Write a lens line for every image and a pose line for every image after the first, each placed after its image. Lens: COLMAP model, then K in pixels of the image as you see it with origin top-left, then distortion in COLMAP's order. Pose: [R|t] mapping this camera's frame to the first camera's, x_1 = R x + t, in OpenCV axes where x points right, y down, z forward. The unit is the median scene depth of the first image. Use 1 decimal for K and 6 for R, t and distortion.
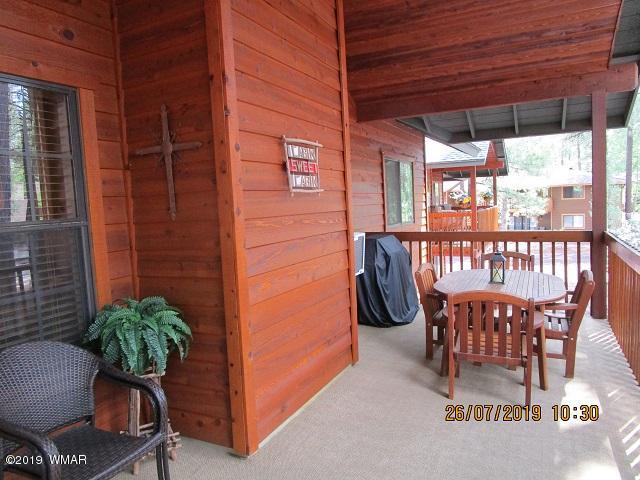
lens RADIAL K [[456.9, 0, 320.1], [0, 456.9, 240.6], [0, 0, 1]] dist [-0.029042, 0.005567]
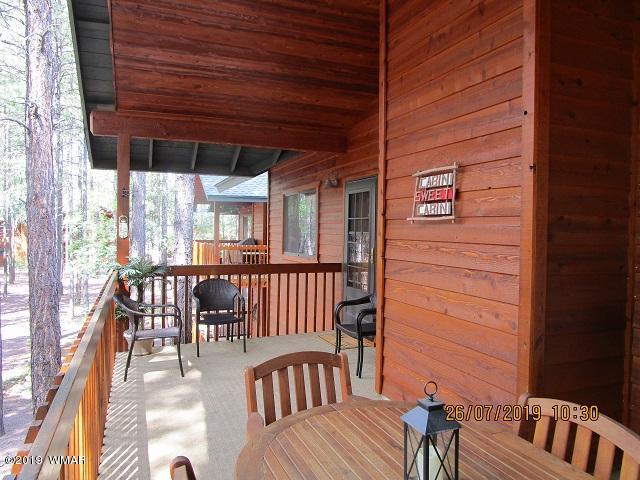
lens RADIAL K [[456.9, 0, 319.7], [0, 456.9, 241.2], [0, 0, 1]] dist [-0.029042, 0.005567]
pose [[-0.668687, 0.055771, -0.741449, 0.909702], [-0.044271, 0.992428, 0.114576, -0.167420], [0.742225, 0.109440, -0.661155, 1.522726]]
